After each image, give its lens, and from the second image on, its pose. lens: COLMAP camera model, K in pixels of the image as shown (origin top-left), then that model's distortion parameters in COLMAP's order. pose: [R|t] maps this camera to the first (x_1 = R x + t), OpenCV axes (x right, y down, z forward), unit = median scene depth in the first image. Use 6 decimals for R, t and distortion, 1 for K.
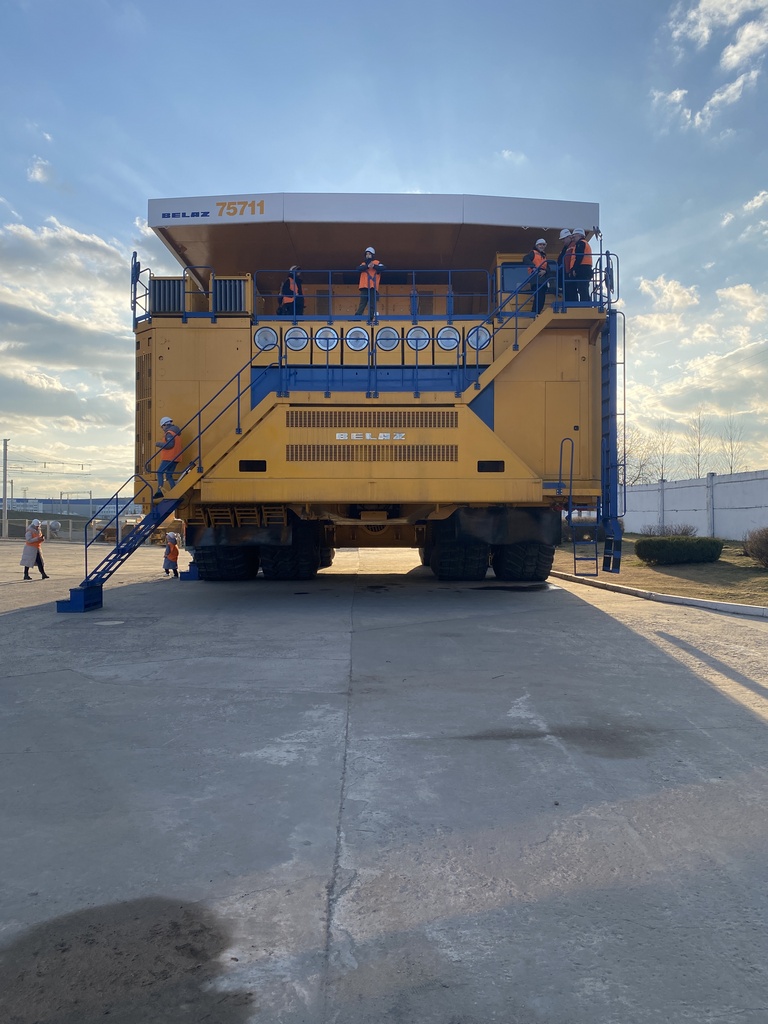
lens RADIAL K [[777.3, 0, 384.1], [0, 777.3, 520.9], [0, 0, 1]] dist [0.076656, -0.000796]
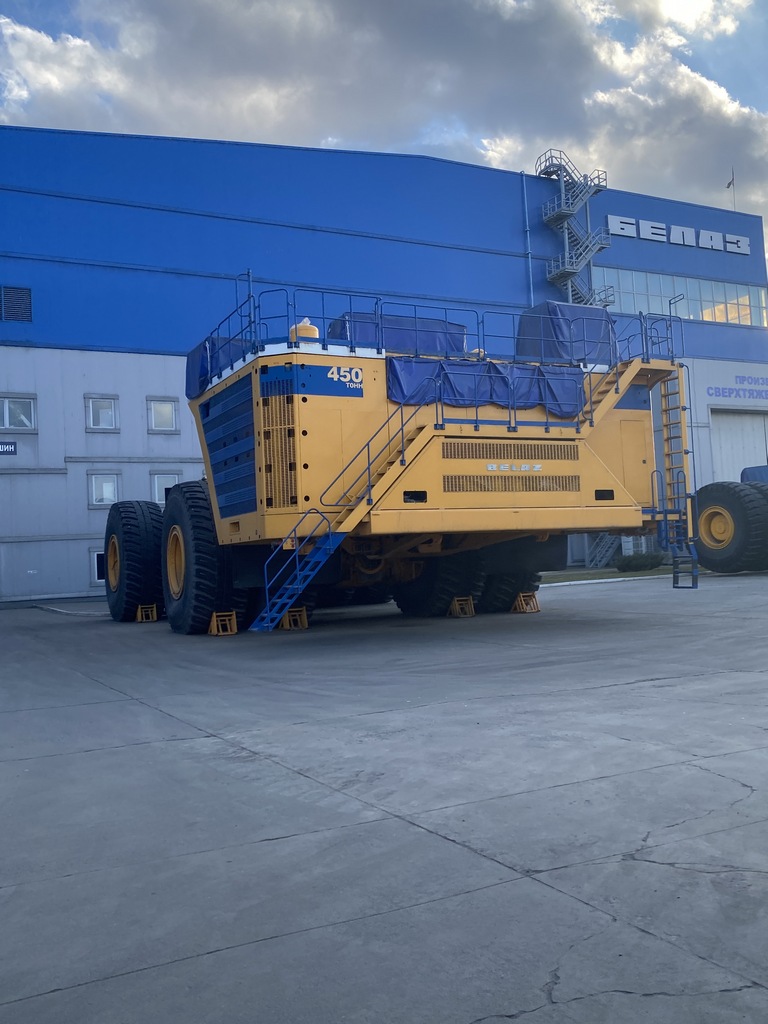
lens RADIAL K [[926.0, 0, 383.2], [0, 926.0, 509.2], [0, 0, 1]] dist [-0.000791, -0.000313]
pose [[0.897955, -0.015573, 0.439812, -0.727100], [0.041372, 0.997935, -0.049134, 0.001790], [-0.438139, 0.062316, 0.896745, -0.043969]]
